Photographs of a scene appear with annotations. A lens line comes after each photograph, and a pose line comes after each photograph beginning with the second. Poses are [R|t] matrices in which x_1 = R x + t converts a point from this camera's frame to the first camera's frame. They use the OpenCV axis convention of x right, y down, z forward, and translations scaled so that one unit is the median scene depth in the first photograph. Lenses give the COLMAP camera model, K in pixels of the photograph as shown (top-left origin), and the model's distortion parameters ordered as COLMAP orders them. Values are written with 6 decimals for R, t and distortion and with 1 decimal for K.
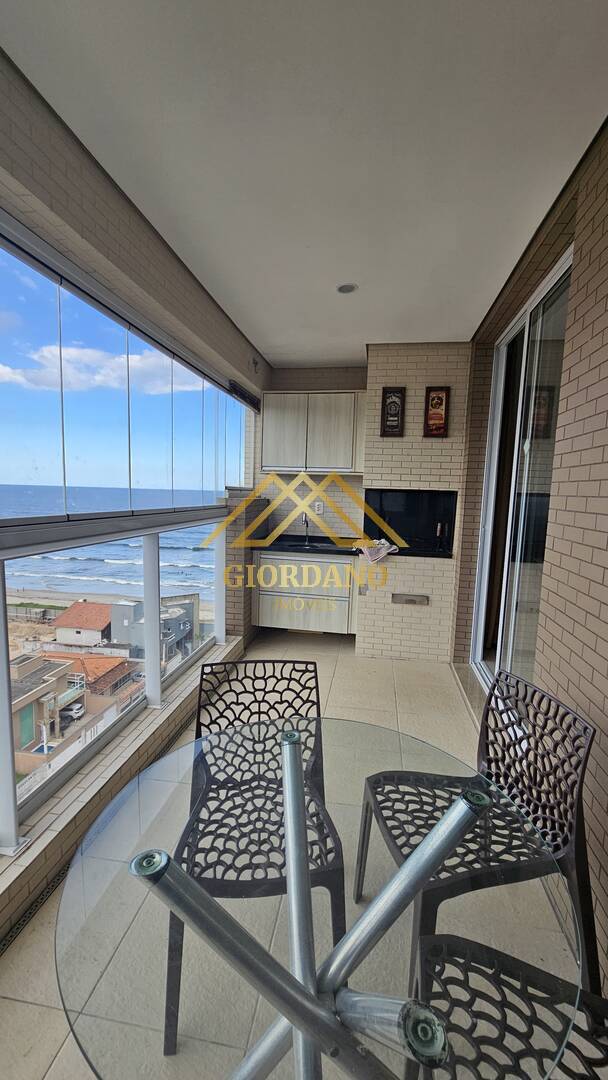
lens RADIAL K [[442.2, 0, 306.5], [0, 442.2, 541.2], [0, 0, 1]] dist [0.004034, 0.000491]
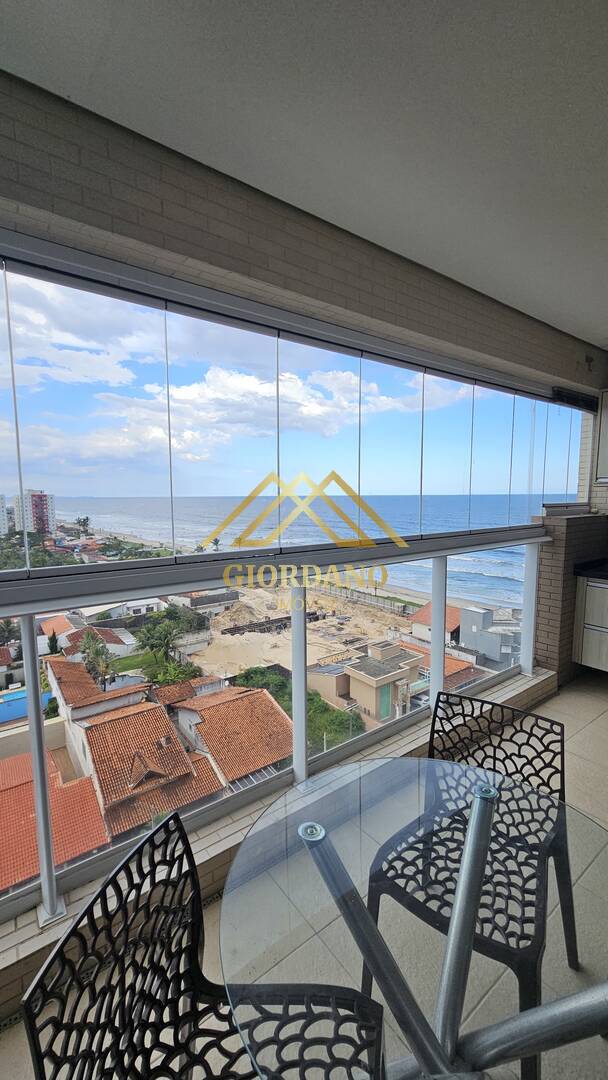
lens RADIAL K [[442.2, 0, 306.9], [0, 442.2, 541.2], [0, 0, 1]] dist [0.004034, 0.000491]
pose [[0.718437, 0.037065, -0.694603, 0.248005], [-0.046483, 0.998905, 0.005225, -0.067869], [0.694037, 0.028534, 0.719374, 0.011672]]
